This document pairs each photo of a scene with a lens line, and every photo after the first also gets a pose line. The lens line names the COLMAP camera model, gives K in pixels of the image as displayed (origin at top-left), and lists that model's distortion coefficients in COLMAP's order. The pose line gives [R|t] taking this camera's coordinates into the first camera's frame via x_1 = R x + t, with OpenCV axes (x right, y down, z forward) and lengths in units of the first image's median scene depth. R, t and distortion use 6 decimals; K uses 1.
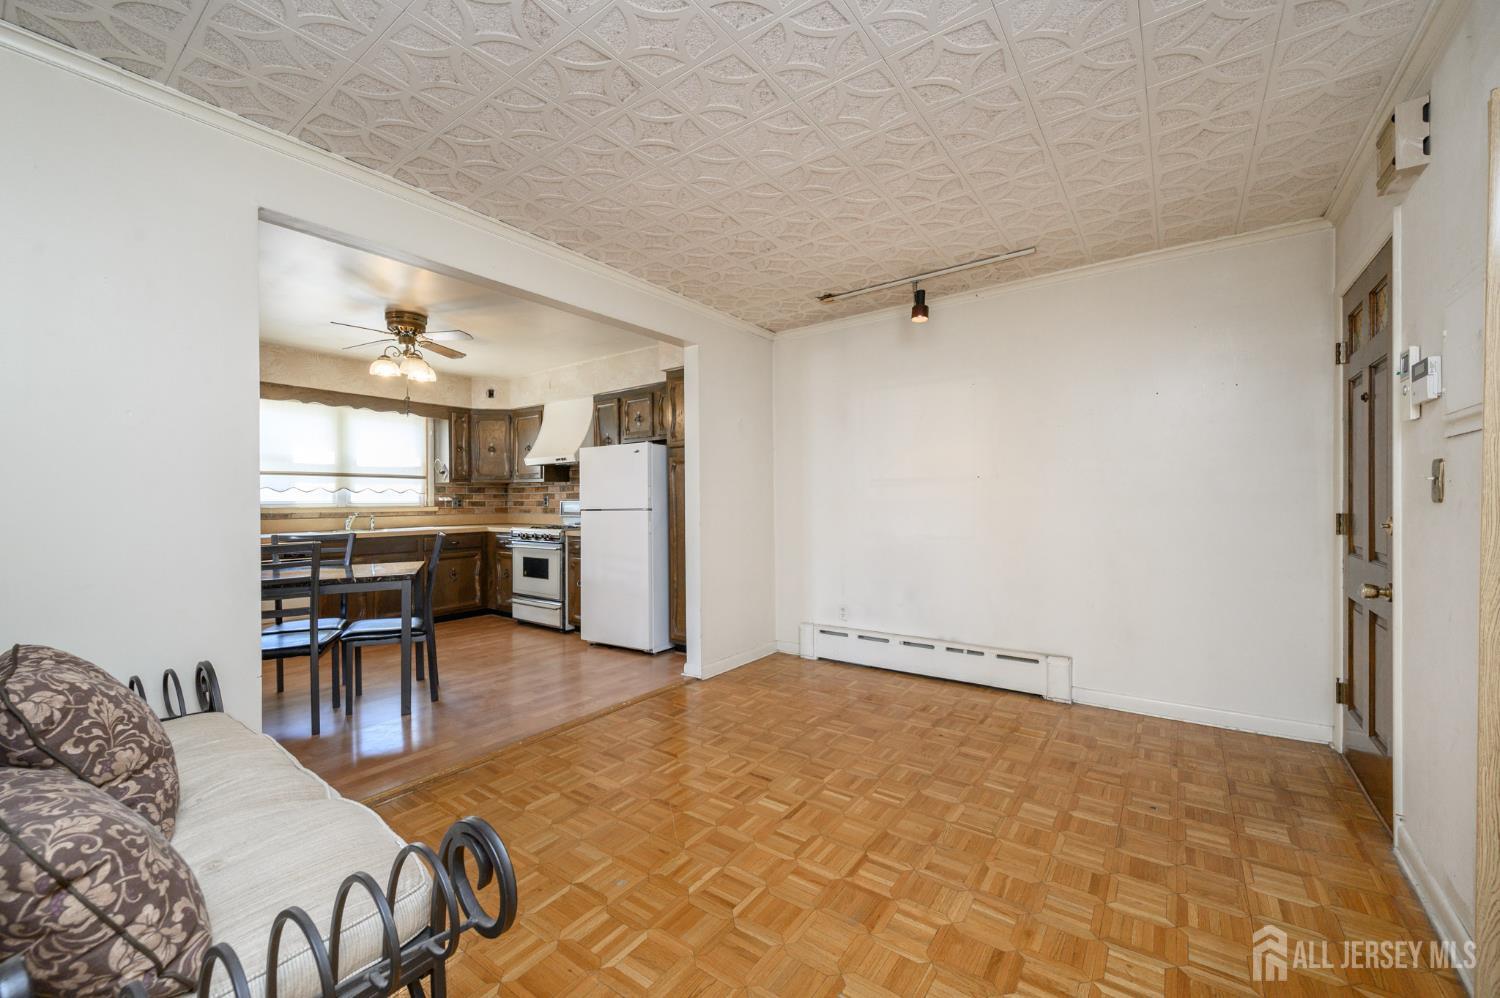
lens RADIAL K [[587.2, 0, 750.5], [0, 587.2, 503.6], [0, 0, 1]] dist [-0.001675, -0.000212]
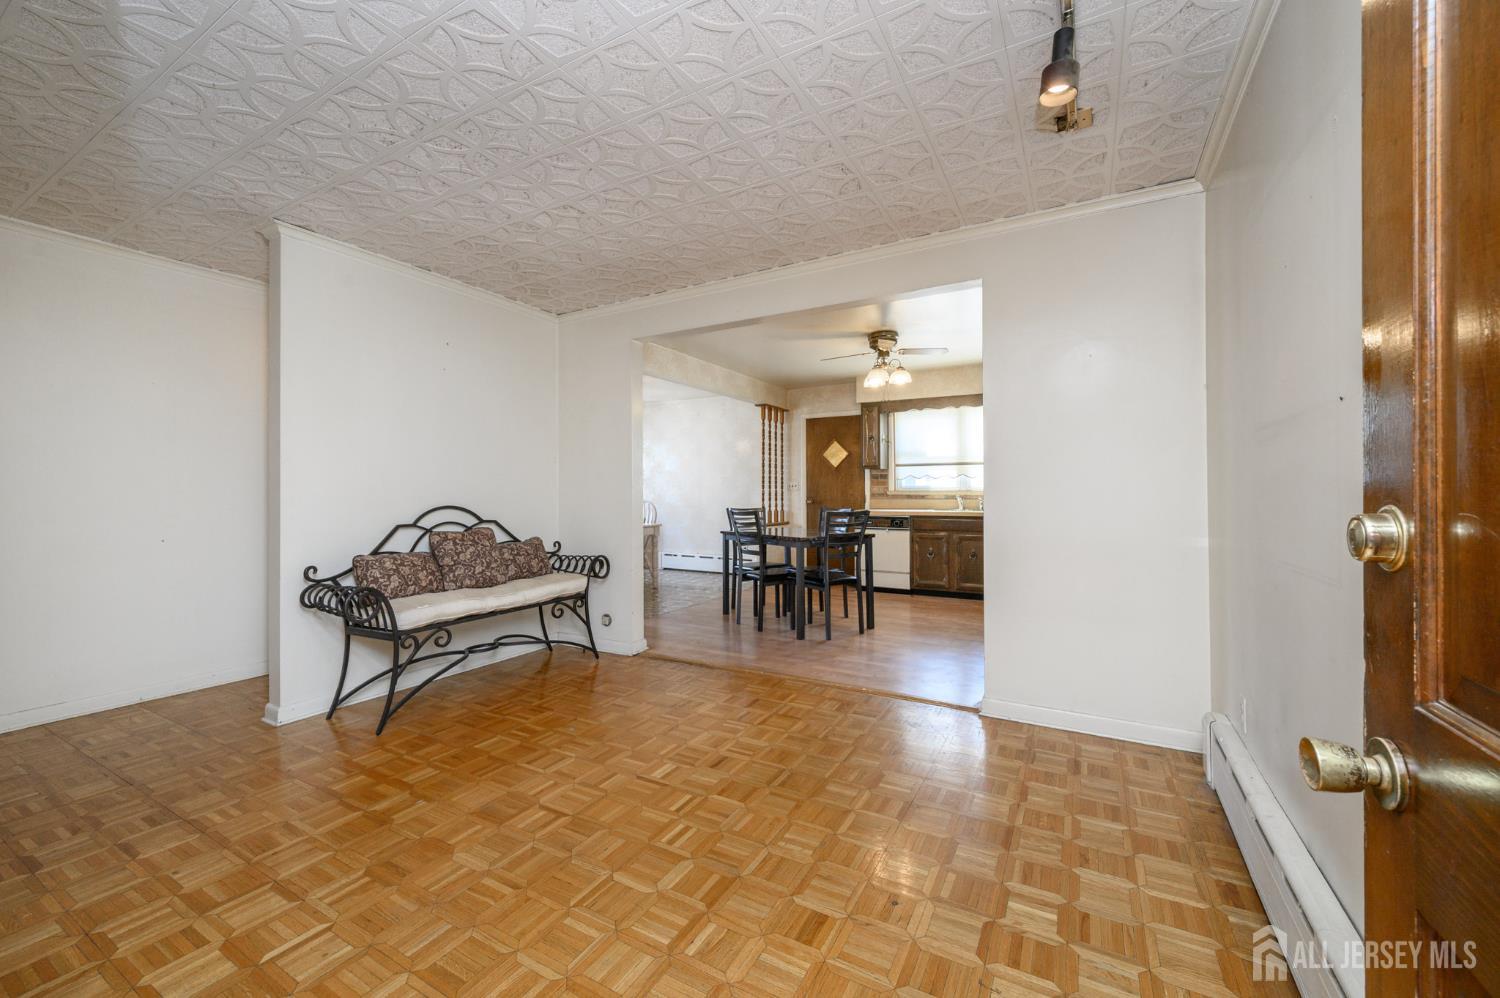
lens RADIAL K [[590.6, 0, 747.8], [0, 590.6, 490.1], [0, 0, 1]] dist [-0.000936, -0.000036]
pose [[0.109639, 0.000870, -0.993971, 0.575763], [-0.000689, 0.999999, 0.000800, 0.006188], [0.993971, 0.000597, 0.109639, 0.540228]]
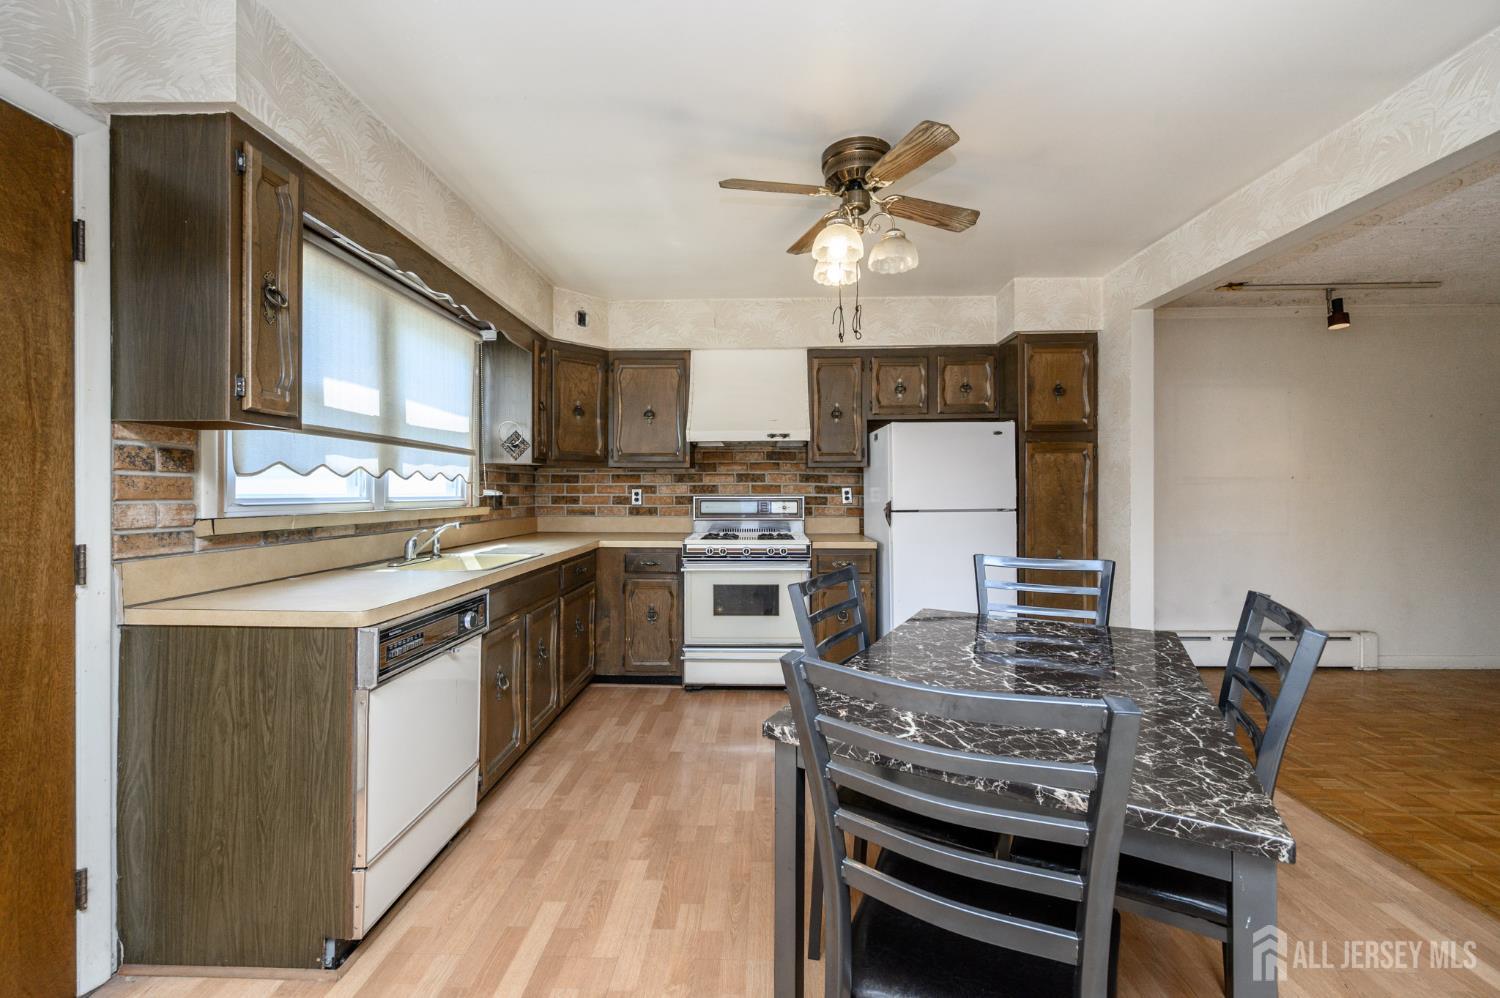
lens RADIAL K [[590.6, 0, 747.8], [0, 590.6, 490.1], [0, 0, 1]] dist [-0.000936, -0.000036]
pose [[0.821411, 0.007239, 0.570290, -0.909664], [-0.001674, 0.999946, -0.010282, -0.007114], [-0.570334, 0.007491, 0.821379, 0.569411]]
